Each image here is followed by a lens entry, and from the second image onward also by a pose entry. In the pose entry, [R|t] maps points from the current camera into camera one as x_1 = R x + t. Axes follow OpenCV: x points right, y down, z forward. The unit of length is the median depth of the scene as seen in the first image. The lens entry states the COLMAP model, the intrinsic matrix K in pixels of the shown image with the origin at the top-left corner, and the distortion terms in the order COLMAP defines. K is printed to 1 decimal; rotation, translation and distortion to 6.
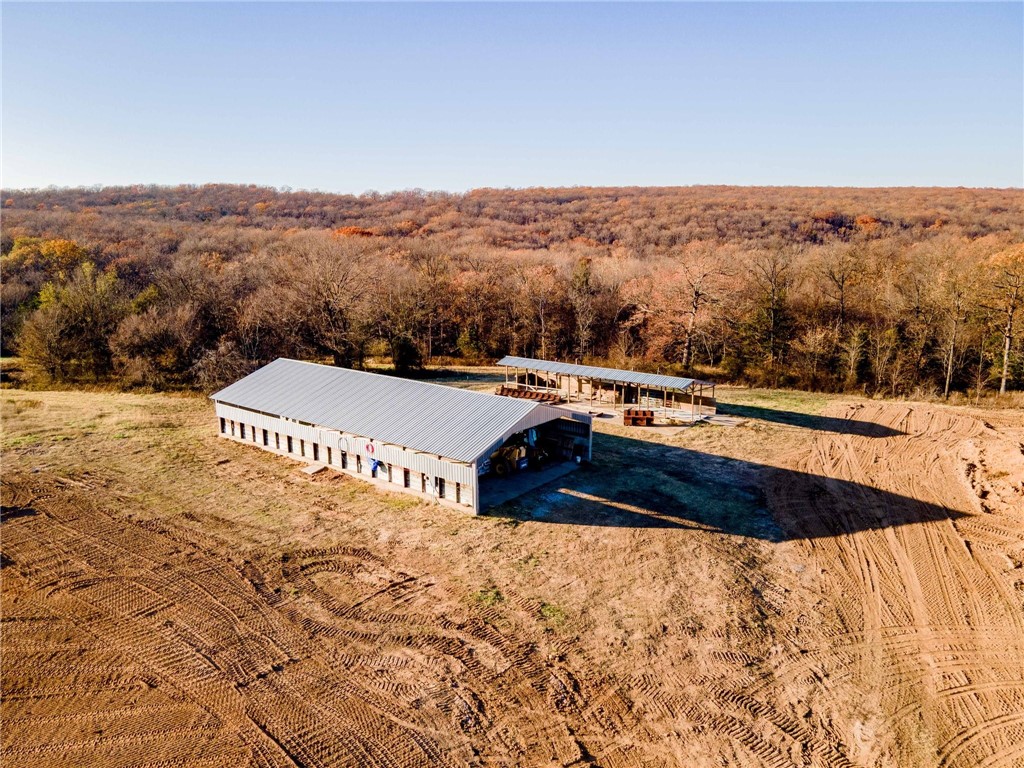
lens RADIAL K [[746.5, 0, 512.0], [0, 746.5, 384.0], [0, 0, 1]] dist [0.012307, 0.050200]
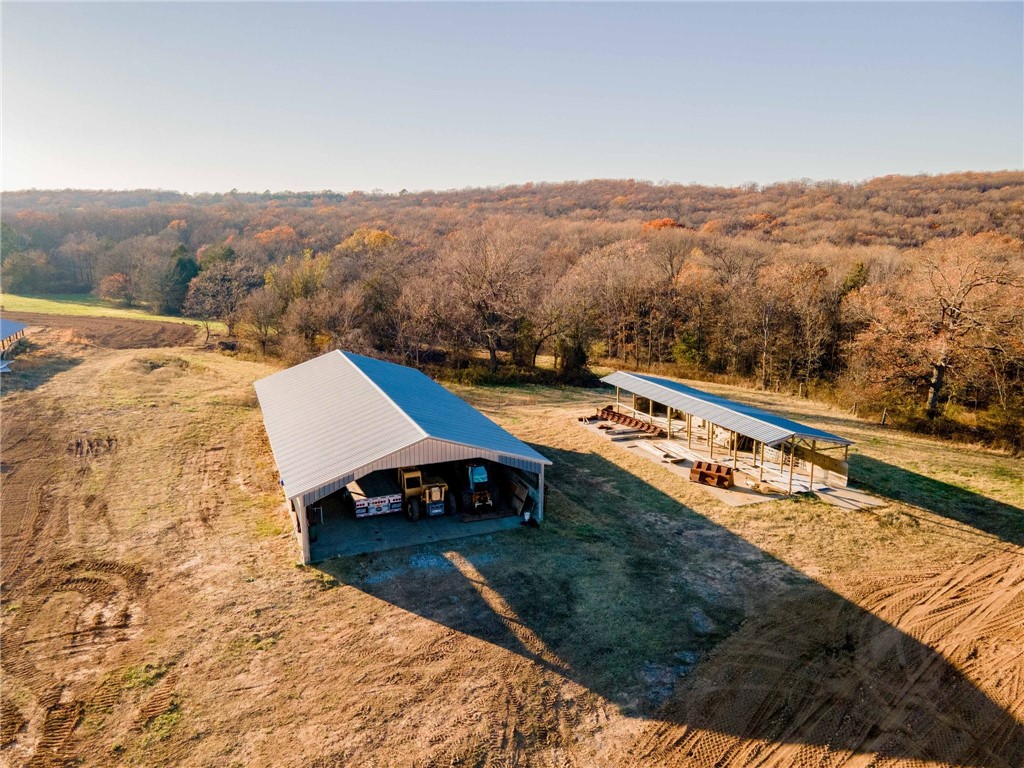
lens RADIAL K [[746.5, 0, 512.0], [0, 746.5, 384.0], [0, 0, 1]] dist [0.012307, 0.050200]
pose [[0.868560, 0.111170, -0.482954, 0.451409], [-0.107492, 0.993576, 0.035392, -0.062411], [0.483786, 0.021173, 0.874930, 0.334259]]
